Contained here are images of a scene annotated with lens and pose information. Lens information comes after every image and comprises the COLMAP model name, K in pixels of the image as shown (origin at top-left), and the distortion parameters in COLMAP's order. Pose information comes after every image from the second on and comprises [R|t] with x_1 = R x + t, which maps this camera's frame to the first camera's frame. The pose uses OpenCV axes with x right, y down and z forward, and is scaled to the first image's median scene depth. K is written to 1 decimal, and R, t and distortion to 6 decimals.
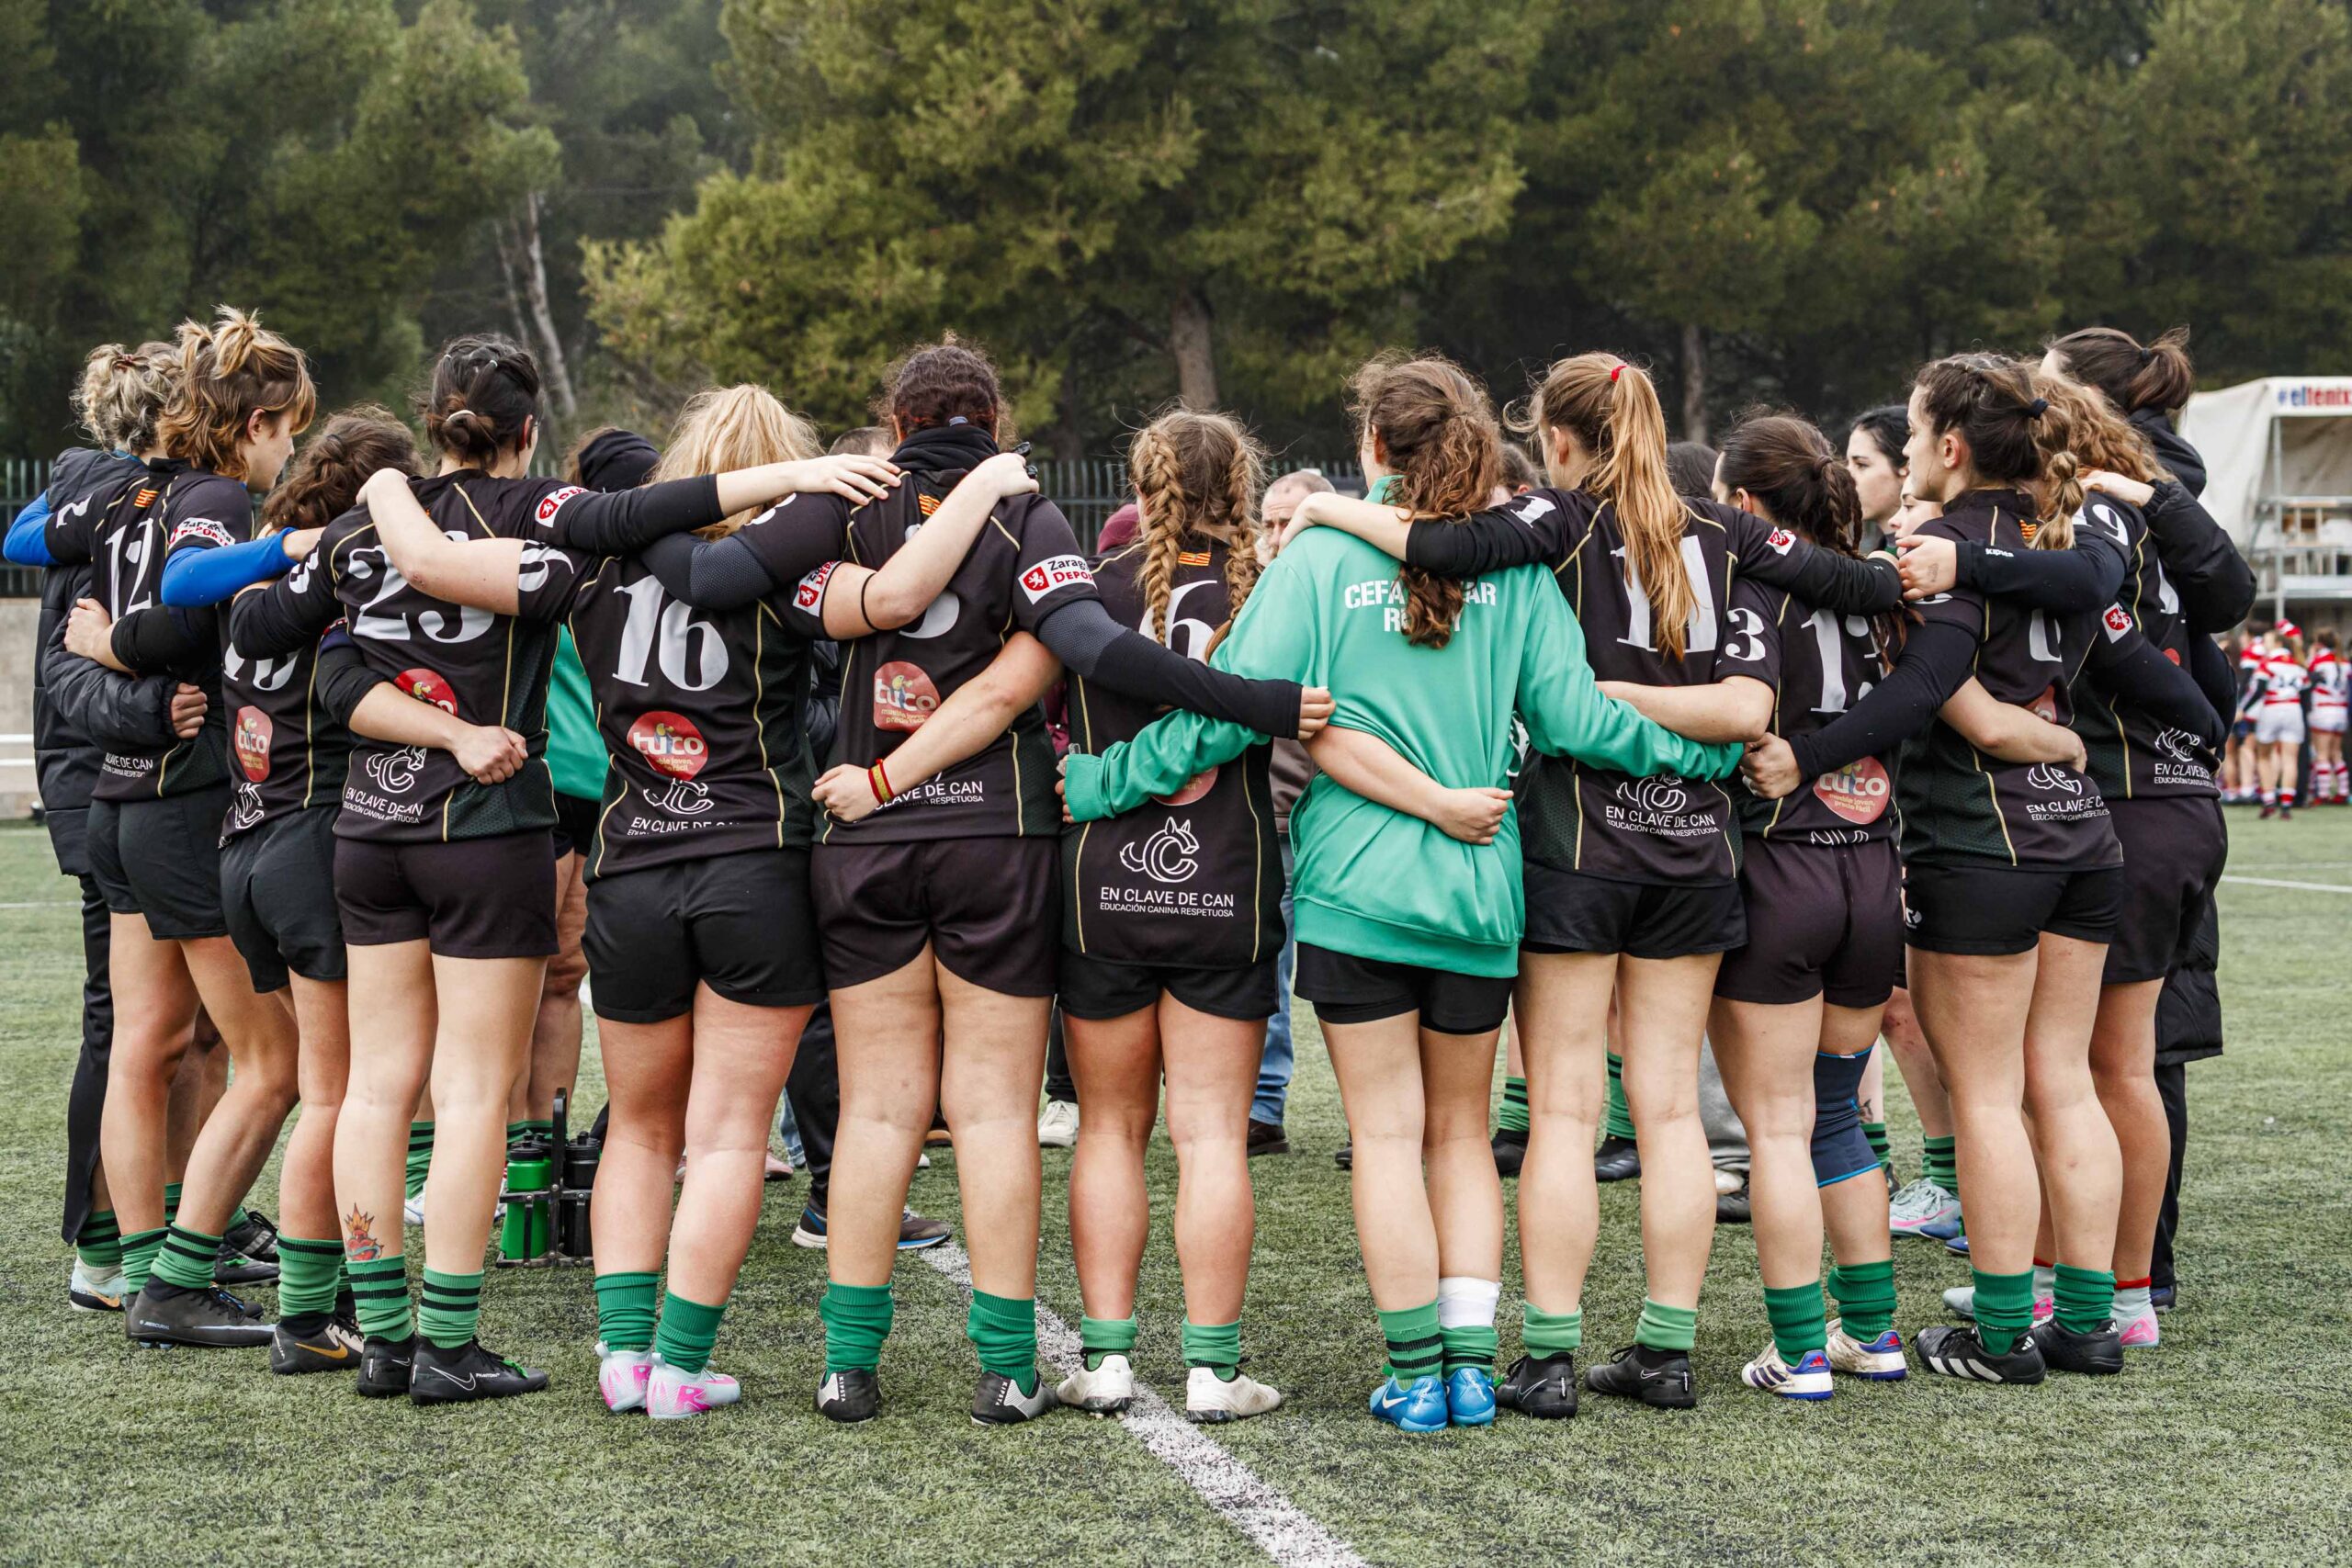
lens RADIAL K [[5119.8, 0, 1176.0], [0, 5119.8, 784.0], [0, 0, 1]] dist [-0.060467, 2.757650]
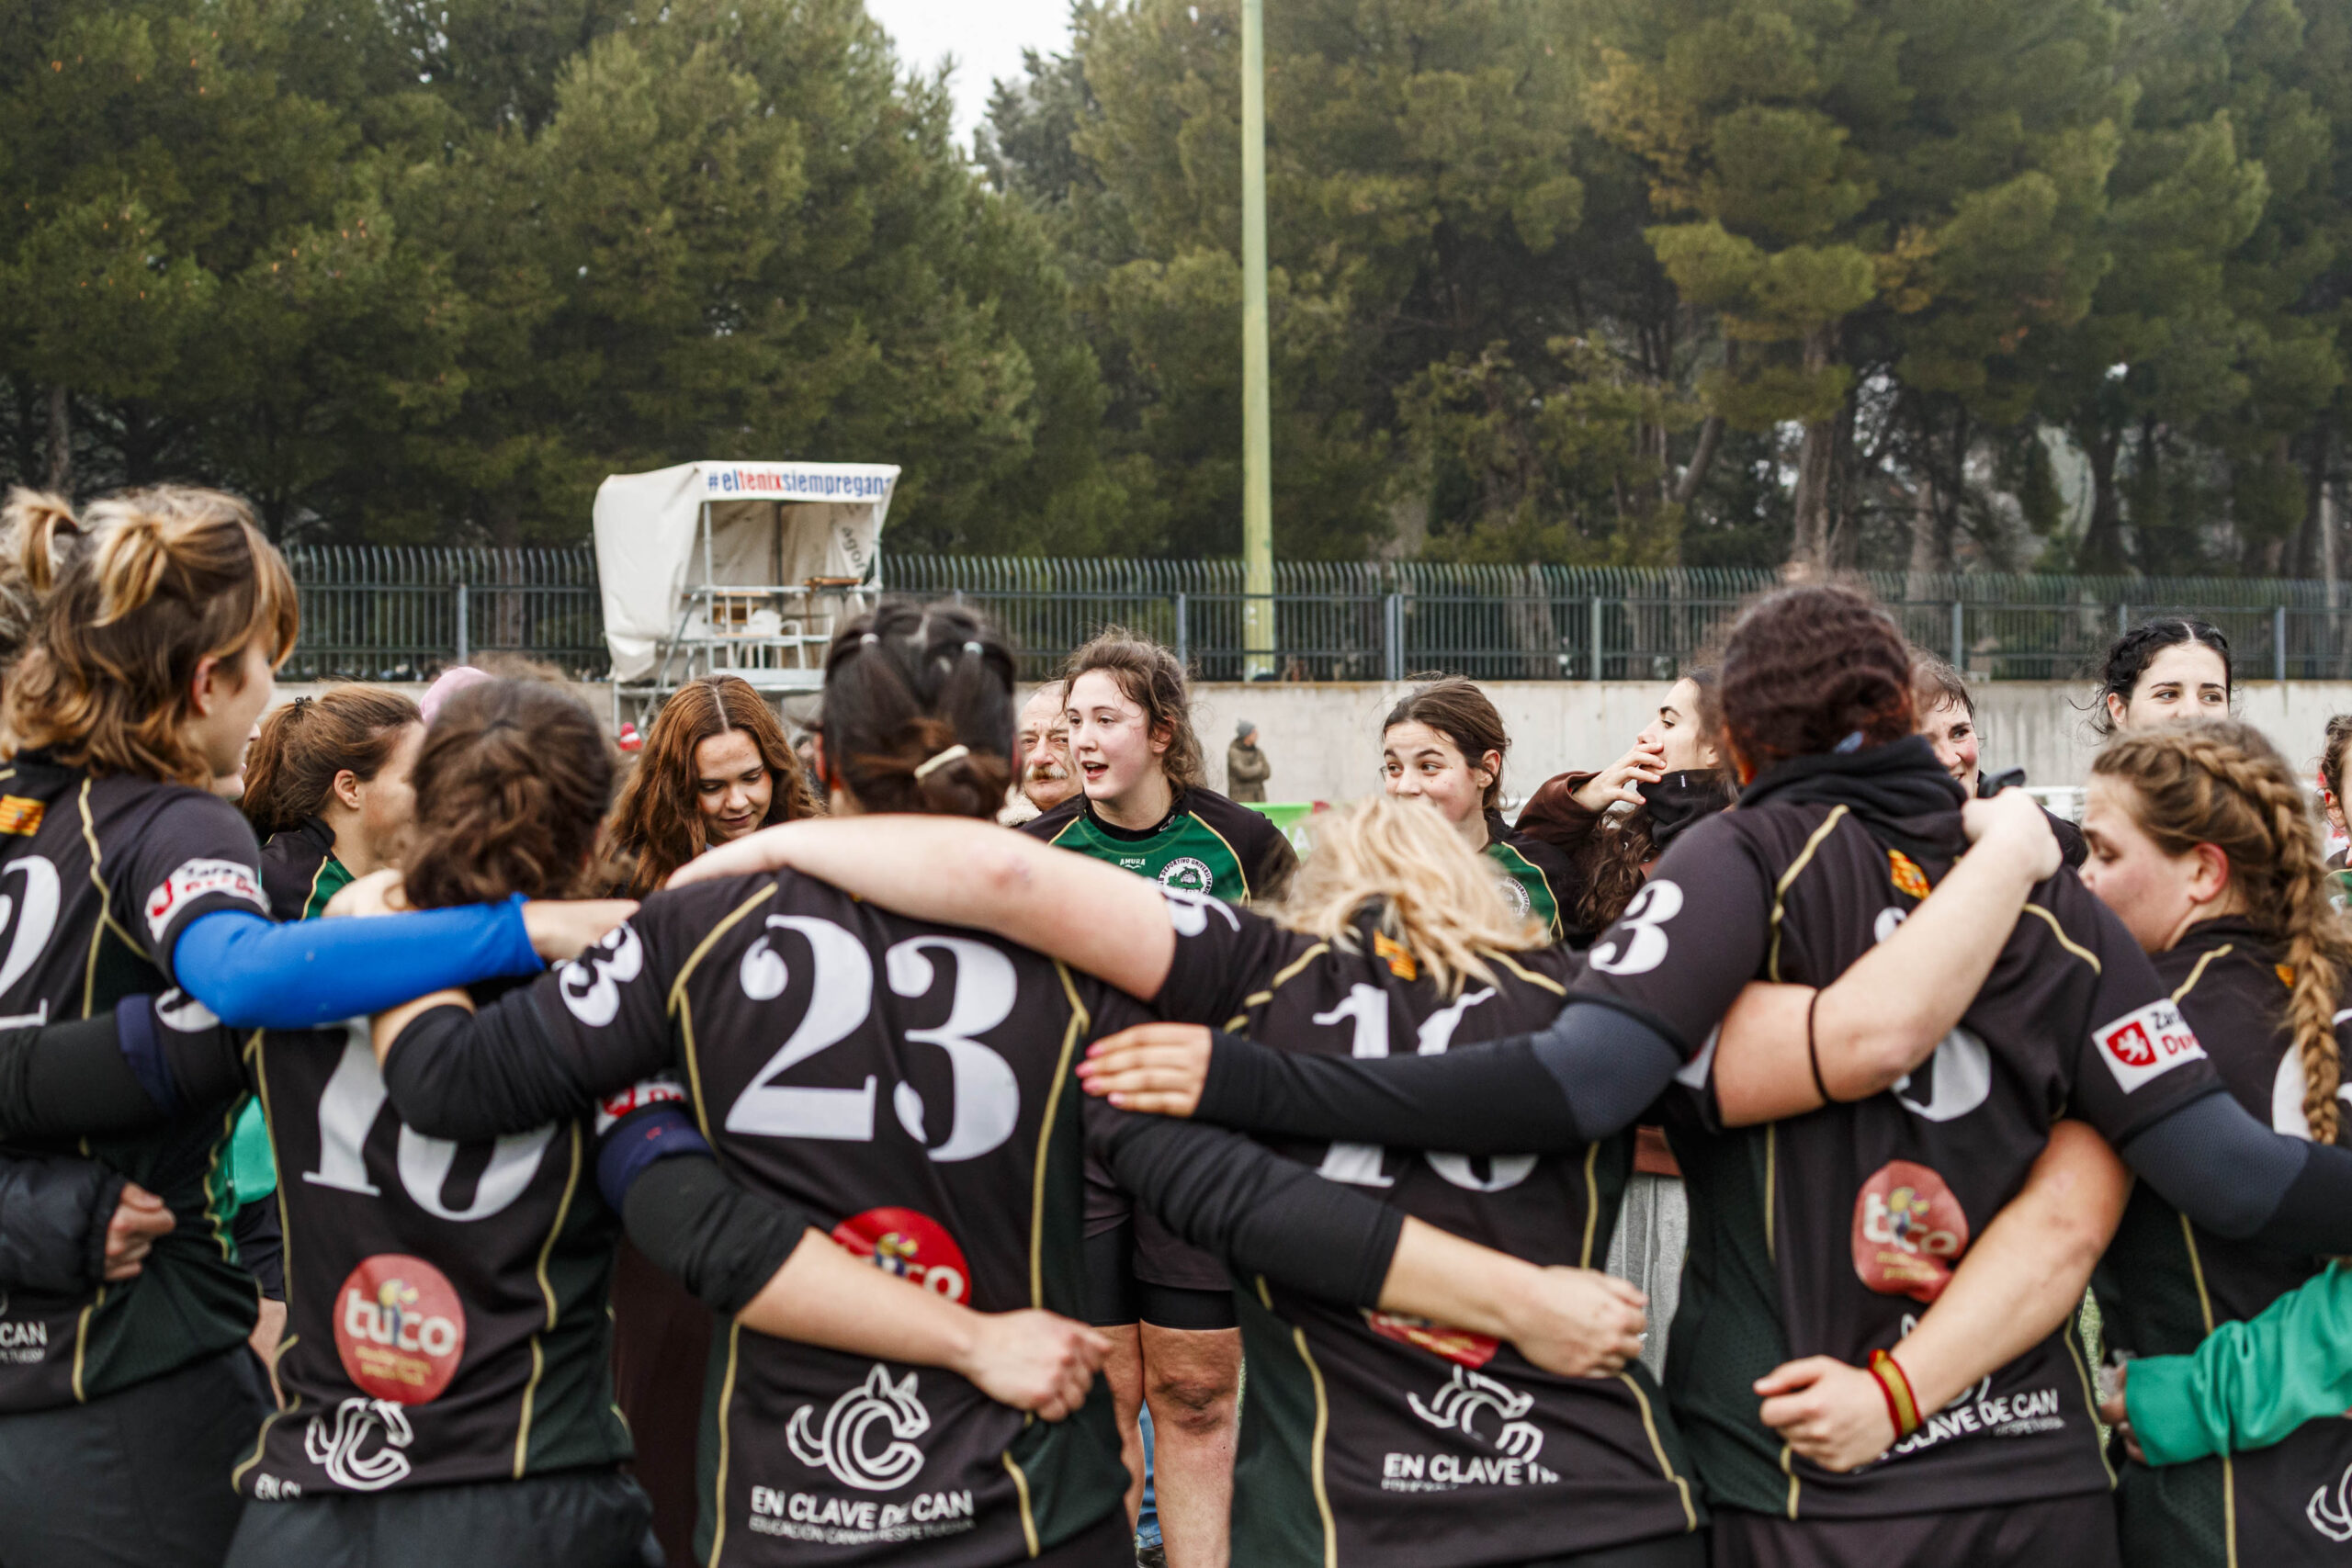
lens RADIAL K [[5119.8, 0, 1176.0], [0, 5119.8, 784.0], [0, 0, 1]] dist [-0.060467, 2.757650]
pose [[0.929348, -0.015973, 0.368859, -0.054857], [0.020101, 0.999771, -0.007352, -0.010425], [-0.368657, 0.014247, 0.929456, 0.088777]]
